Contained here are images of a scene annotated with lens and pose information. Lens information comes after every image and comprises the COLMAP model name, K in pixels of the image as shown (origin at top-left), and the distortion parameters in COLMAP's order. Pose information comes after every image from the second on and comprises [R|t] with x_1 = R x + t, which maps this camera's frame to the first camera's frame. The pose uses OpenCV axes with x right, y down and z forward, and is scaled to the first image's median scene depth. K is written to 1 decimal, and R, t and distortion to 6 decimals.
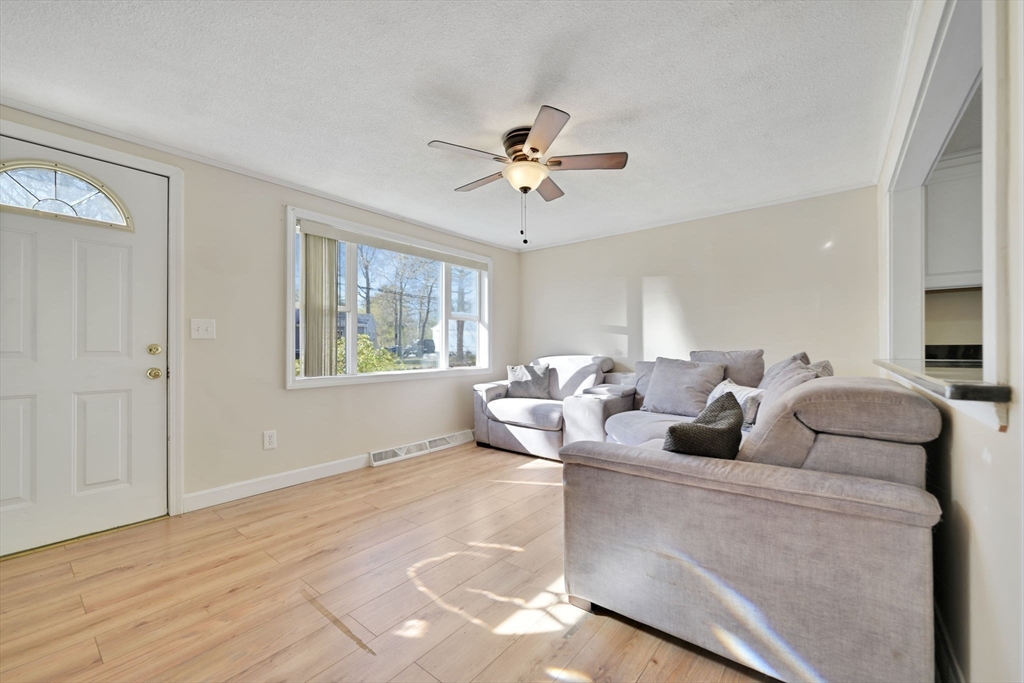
lens RADIAL K [[407.5, 0, 507.7], [0, 407.5, 344.7], [0, 0, 1]] dist [-0.001721, 0.000092]
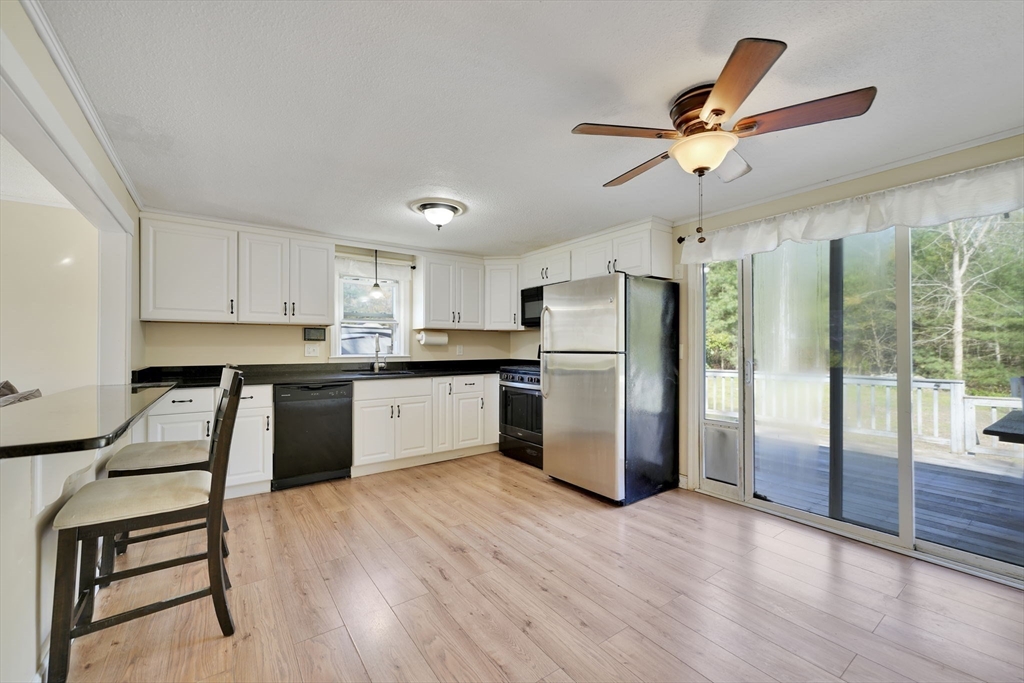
lens RADIAL K [[406.4, 0, 508.0], [0, 406.4, 355.8], [0, 0, 1]] dist [-0.000120, 0.000095]
pose [[0.270906, -0.015392, 0.962483, 0.210739], [-0.008438, 0.999796, 0.018364, -0.069932], [-0.962569, -0.013097, 0.270721, -0.332342]]
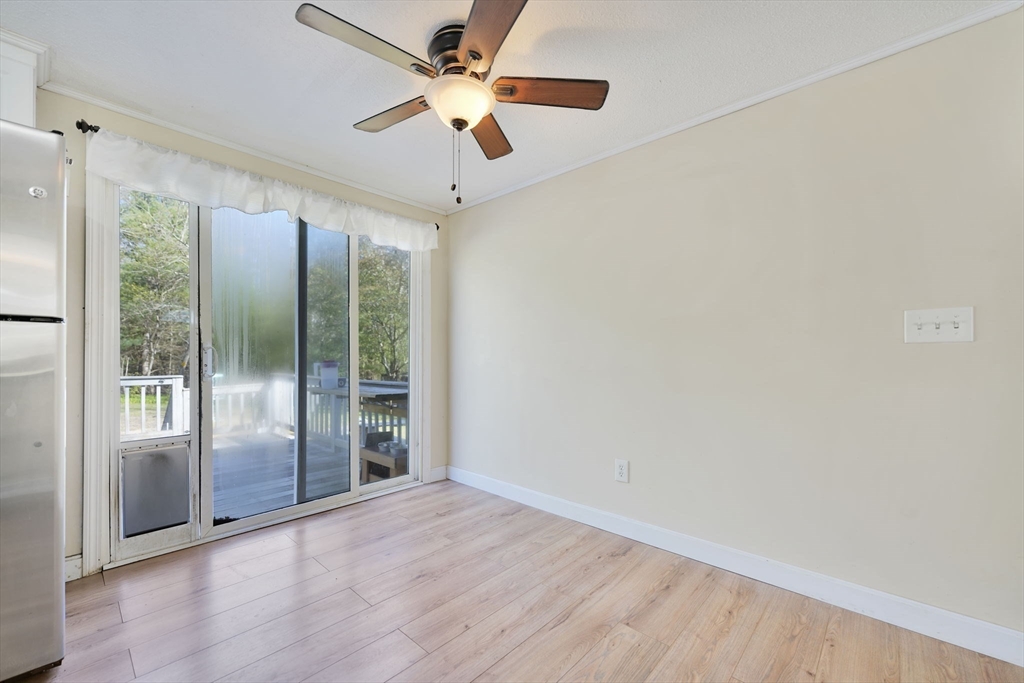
lens RADIAL K [[414.6, 0, 512.8], [0, 414.6, 358.9], [0, 0, 1]] dist [0.001024, 0.000370]
pose [[-0.997977, -0.000918, 0.063565, 0.855624], [-0.001102, 0.999995, -0.002856, -0.007447], [-0.063562, -0.002920, -0.997974, 0.208161]]
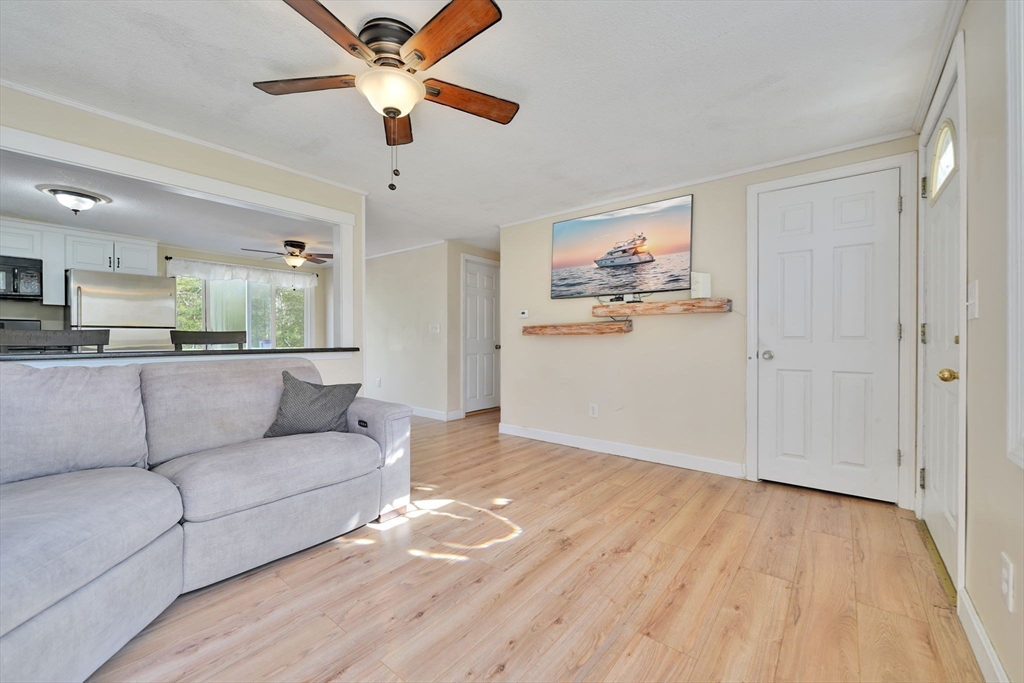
lens RADIAL K [[410.0, 0, 512.0], [0, 410.0, 341.5], [0, 0, 1]] dist [-0.000112, 0.000029]
pose [[-0.999990, 0.004444, 0.000626, -0.161299], [0.004445, 0.999990, 0.001090, 0.013814], [-0.000621, 0.001092, -0.999999, 1.705709]]
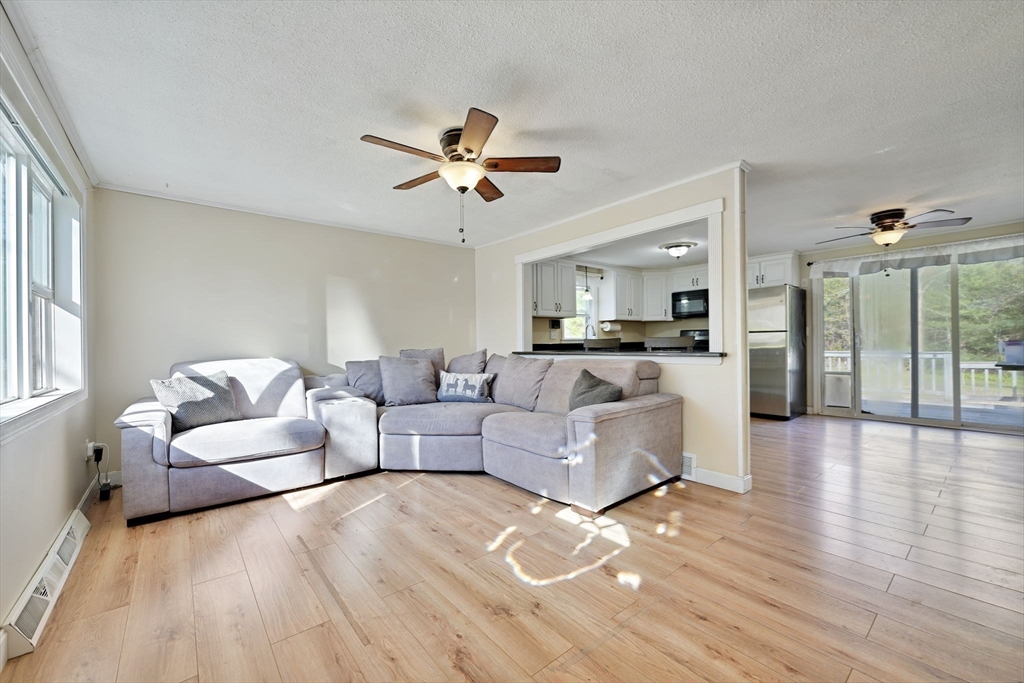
lens RADIAL K [[407.5, 0, 507.7], [0, 407.5, 344.7], [0, 0, 1]] dist [-0.001721, 0.000092]
pose [[0.205584, 0.000033, 0.978639, -0.921107], [0.006264, 0.999979, -0.001349, 0.007692], [-0.978619, 0.006408, 0.205580, 0.687995]]
